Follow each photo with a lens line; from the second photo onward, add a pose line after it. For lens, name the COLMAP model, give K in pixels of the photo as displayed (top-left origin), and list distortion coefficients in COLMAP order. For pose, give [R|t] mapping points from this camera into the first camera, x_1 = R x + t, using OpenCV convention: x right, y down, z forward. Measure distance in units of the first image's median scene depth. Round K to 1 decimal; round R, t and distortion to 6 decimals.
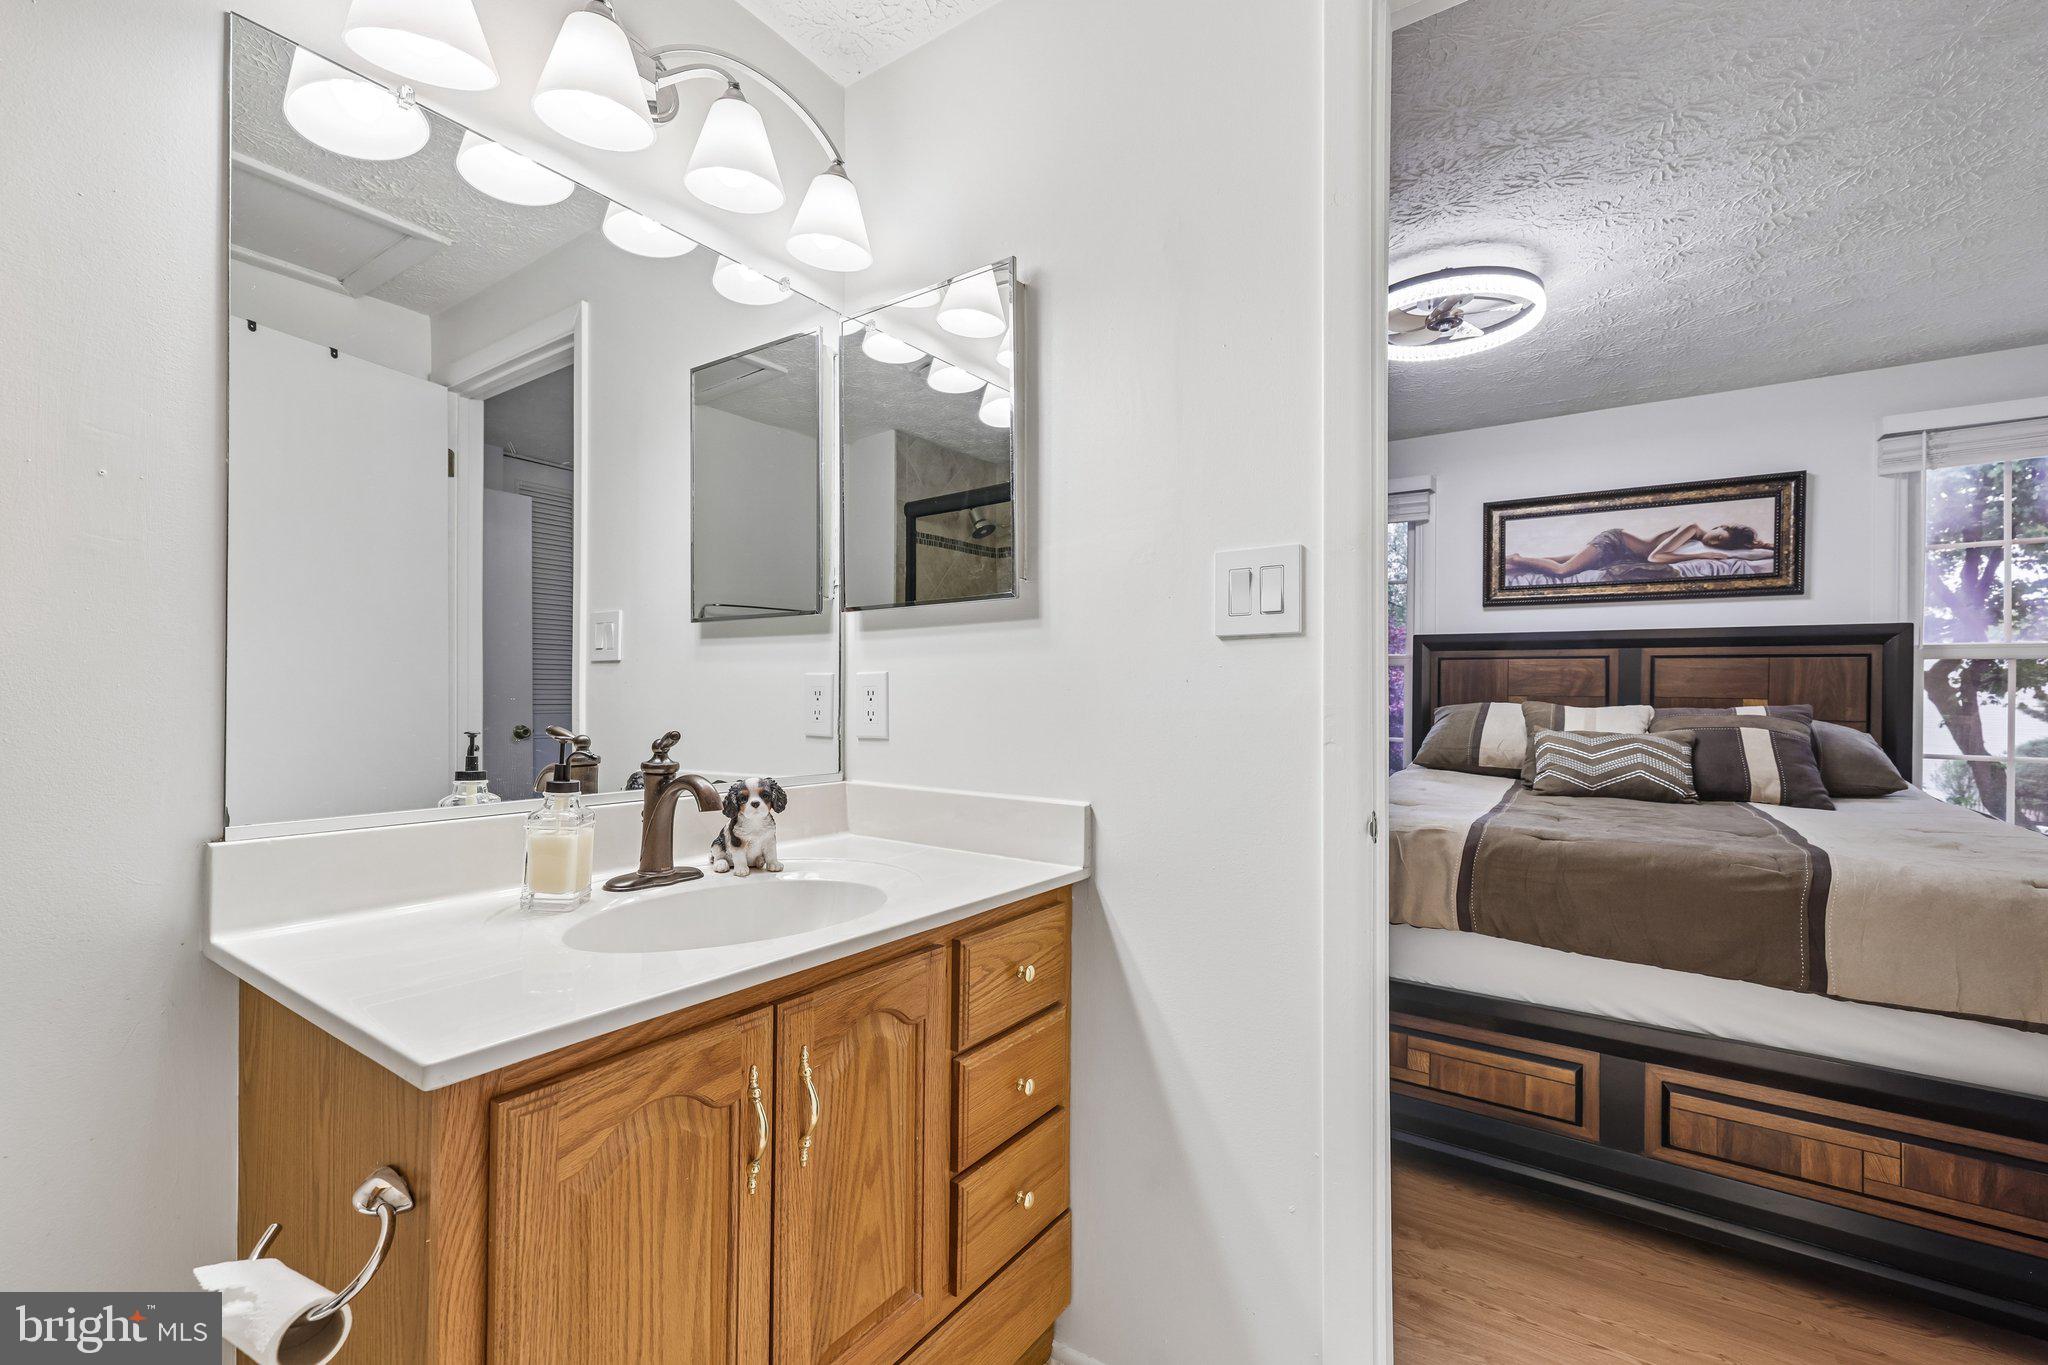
lens RADIAL K [[882.0, 0, 1022.2], [0, 882.0, 692.2], [0, 0, 1]] dist [-0.000456, -0.000006]
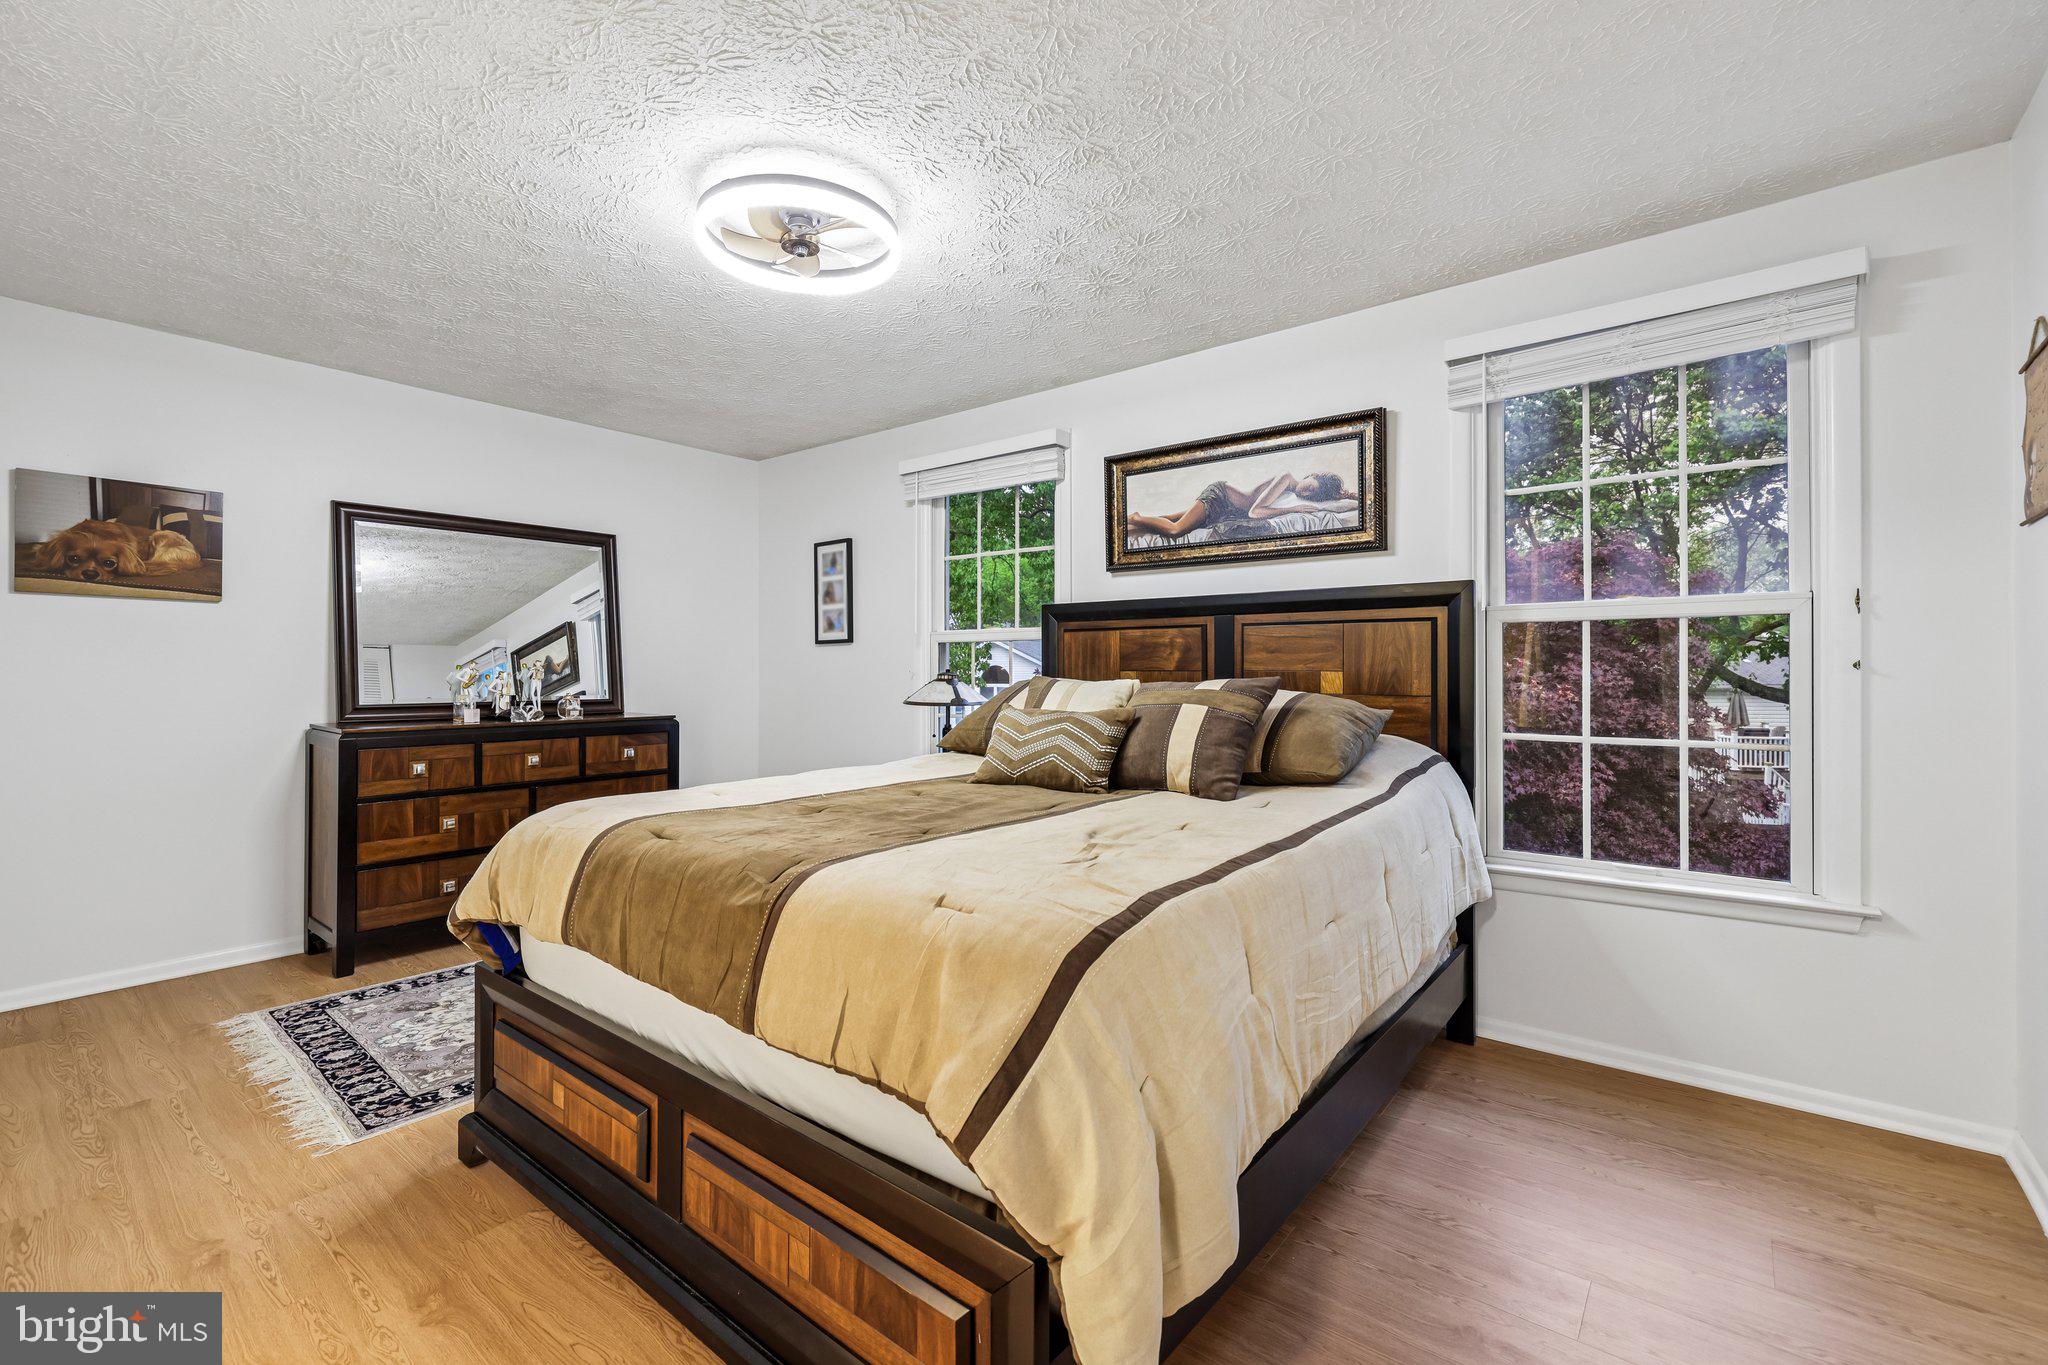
lens RADIAL K [[882.0, 0, 1010.0], [0, 882.0, 674.7], [0, 0, 1]] dist [-0.000456, -0.000006]
pose [[0.996834, -0.007746, -0.079127, 0.553482], [0.007898, 0.999968, 0.001614, 0.006791], [0.079112, -0.002234, 0.996863, 0.099685]]
